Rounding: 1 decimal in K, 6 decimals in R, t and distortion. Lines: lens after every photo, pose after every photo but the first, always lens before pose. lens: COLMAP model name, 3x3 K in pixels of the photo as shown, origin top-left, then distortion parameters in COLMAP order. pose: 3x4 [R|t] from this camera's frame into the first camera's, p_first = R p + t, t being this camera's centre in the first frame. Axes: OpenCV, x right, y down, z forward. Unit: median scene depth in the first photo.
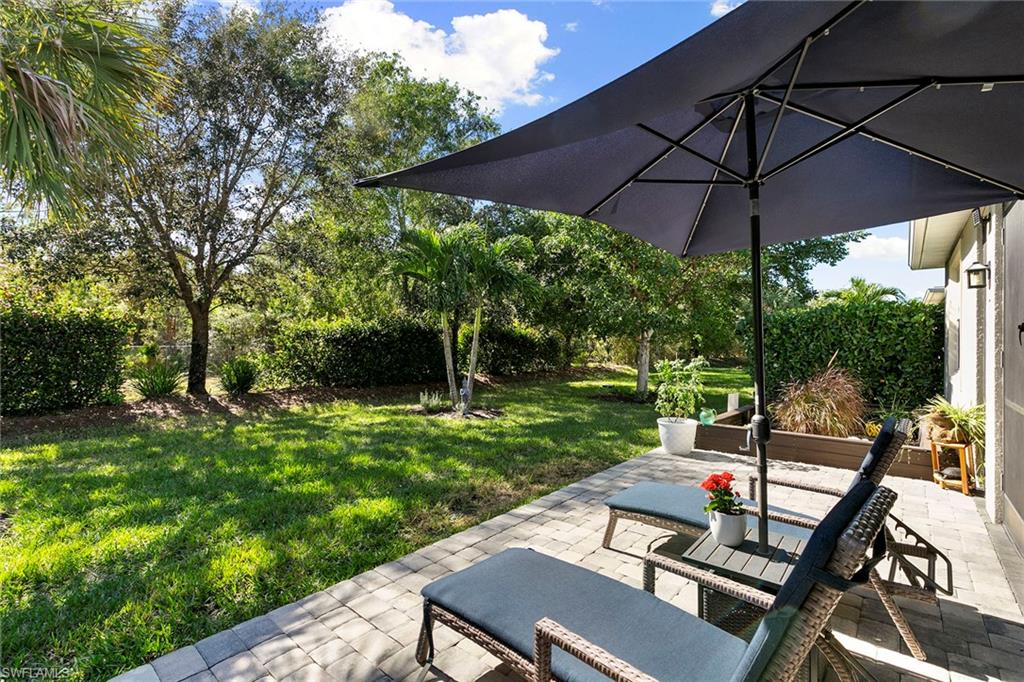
lens RADIAL K [[461.4, 0, 509.4], [0, 461.4, 335.2], [0, 0, 1]] dist [0.002374, 0.000672]
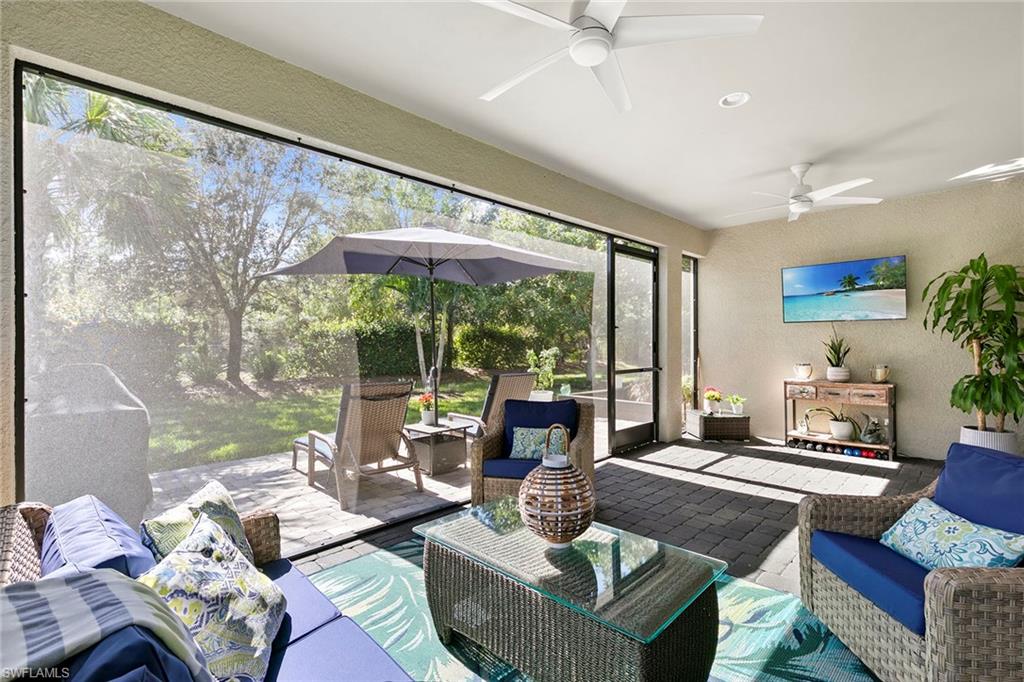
lens RADIAL K [[461.4, 0, 511.0], [0, 461.4, 337.2], [0, 0, 1]] dist [0.002374, 0.000672]
pose [[0.997222, -0.005098, -0.074314, 0.179460], [0.005573, 0.999965, 0.006186, 0.001124], [0.074280, -0.006583, 0.997216, -0.213573]]
